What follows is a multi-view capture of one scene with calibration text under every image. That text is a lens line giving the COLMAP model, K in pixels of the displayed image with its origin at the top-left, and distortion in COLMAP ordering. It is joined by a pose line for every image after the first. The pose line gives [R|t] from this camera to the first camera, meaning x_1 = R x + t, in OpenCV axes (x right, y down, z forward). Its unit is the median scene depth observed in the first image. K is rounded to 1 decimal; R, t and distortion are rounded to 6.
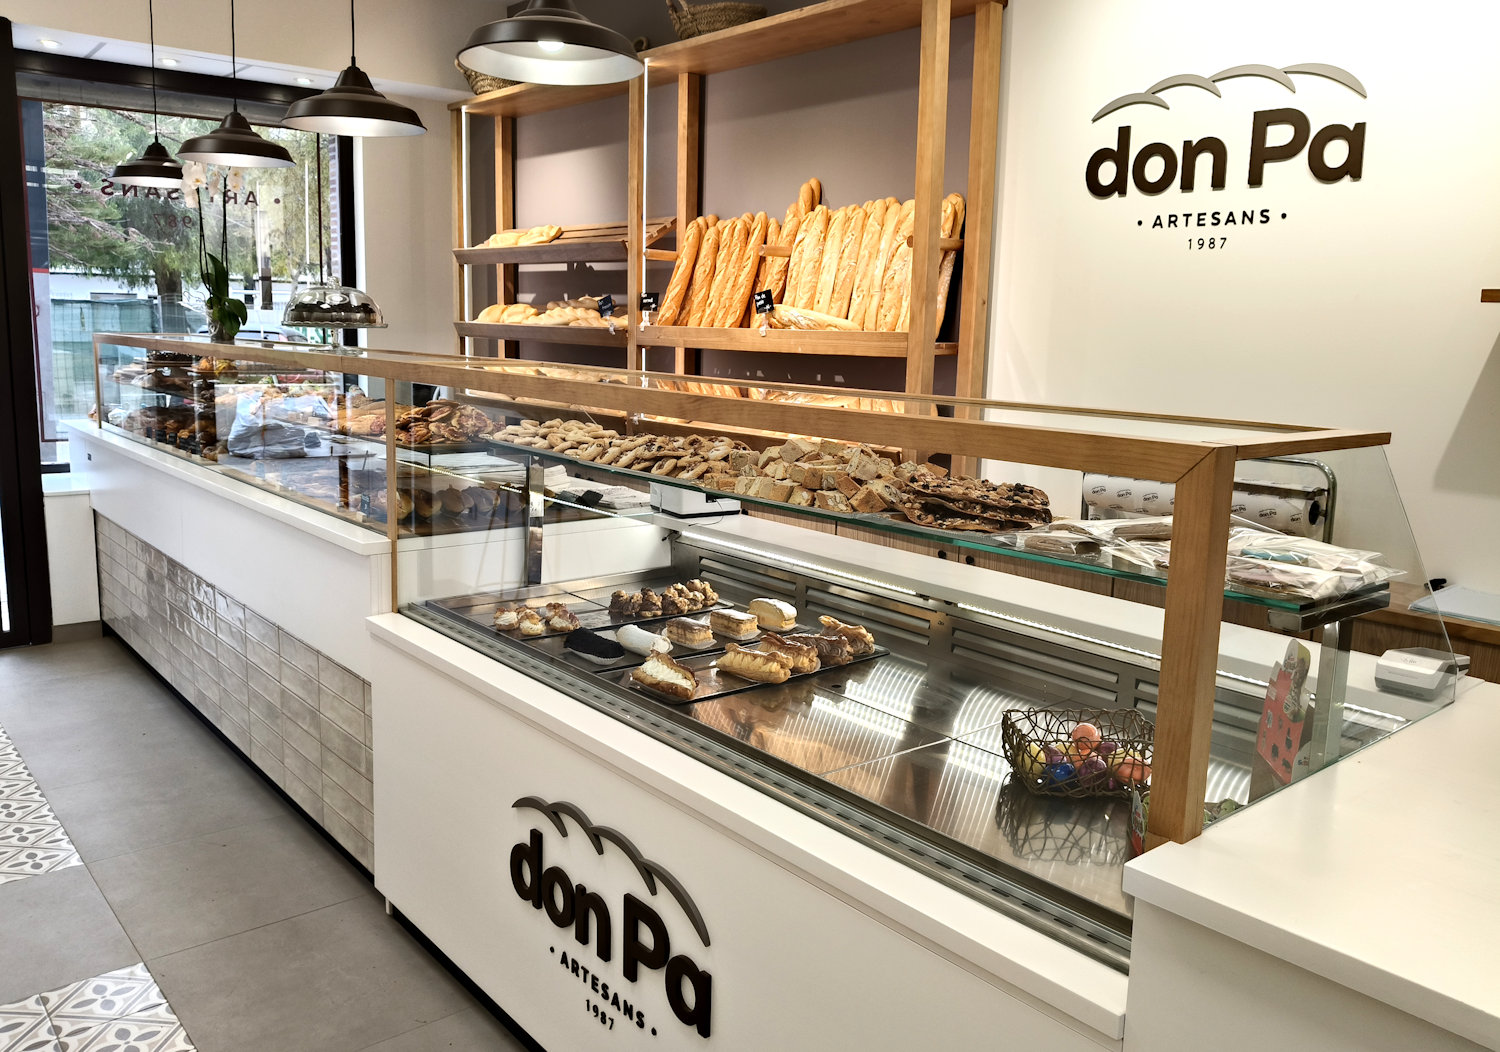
lens RADIAL K [[1163.9, 0, 789.5], [0, 1163.9, 502.0], [0, 0, 1]] dist [0.020243, -0.036530]
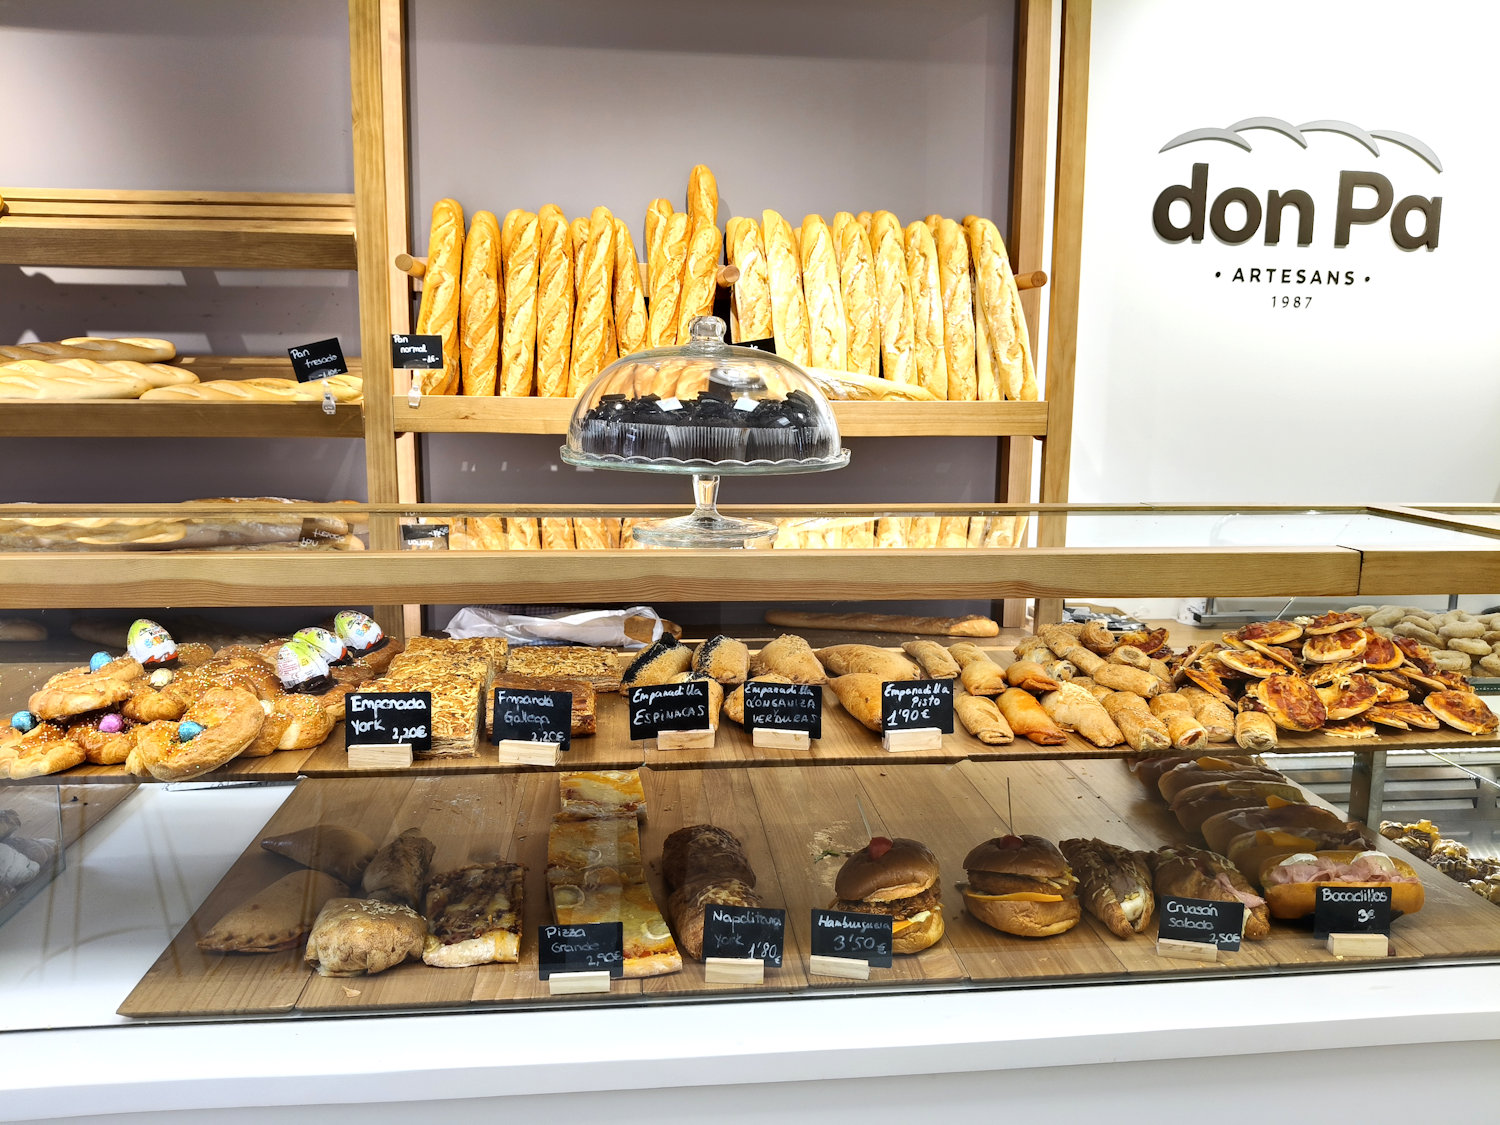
lens RADIAL K [[1230.6, 0, 753.7], [0, 1230.6, 561.1], [0, 0, 1]] dist [-0.004394, -0.032463]
pose [[0.579413, -0.131385, 0.804375, -0.715402], [0.125011, 0.989569, 0.071586, -0.135749], [-0.805390, 0.059078, 0.589794, 0.760029]]
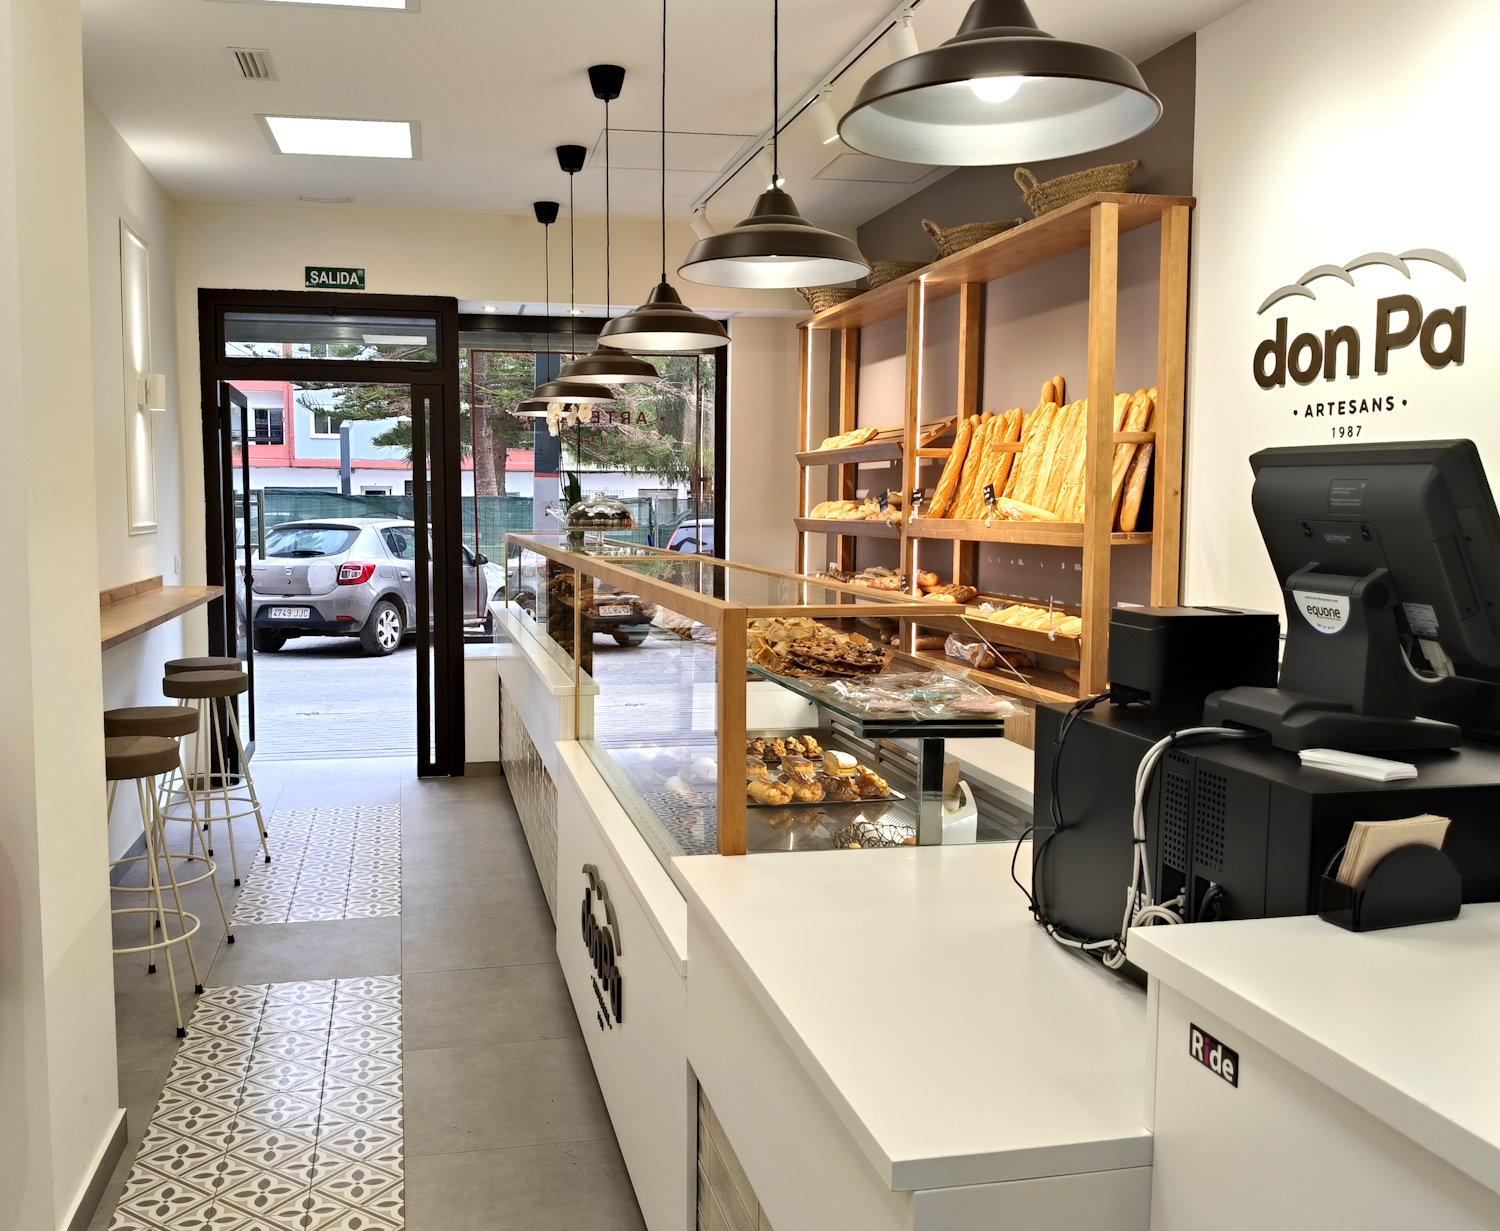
lens RADIAL K [[1320.4, 0, 743.4], [0, 1320.4, 620.7], [0, 0, 1]] dist [-0.016550, 0.010196]
pose [[0.889155, 0.019674, -0.457182, 0.407957], [-0.050331, 0.997219, -0.054973, 0.023797], [0.454829, 0.071890, 0.887672, -0.201447]]
